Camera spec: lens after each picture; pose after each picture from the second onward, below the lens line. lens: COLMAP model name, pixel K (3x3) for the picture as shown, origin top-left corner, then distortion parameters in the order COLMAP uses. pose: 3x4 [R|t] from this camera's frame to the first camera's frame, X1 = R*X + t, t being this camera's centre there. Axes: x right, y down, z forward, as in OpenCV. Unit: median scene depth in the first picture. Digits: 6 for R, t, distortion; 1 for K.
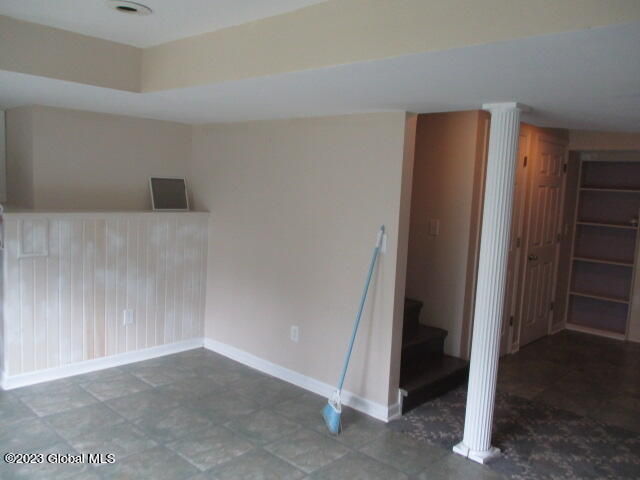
lens RADIAL K [[532.6, 0, 320.2], [0, 532.6, 240.8], [0, 0, 1]] dist [-0.023844, 0.021108]
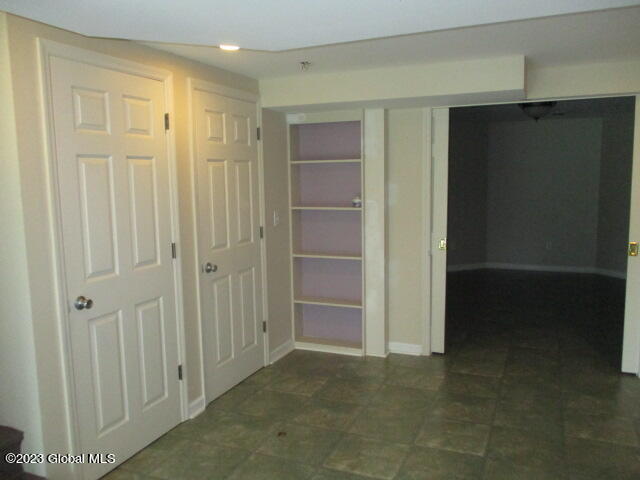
lens RADIAL K [[532.6, 0, 319.6], [0, 532.6, 239.8], [0, 0, 1]] dist [-0.023844, 0.021108]
pose [[0.938841, -0.103292, 0.328494, 0.283956], [0.096555, 0.994647, 0.036802, -0.013886], [-0.330537, -0.002833, 0.943789, 0.296049]]
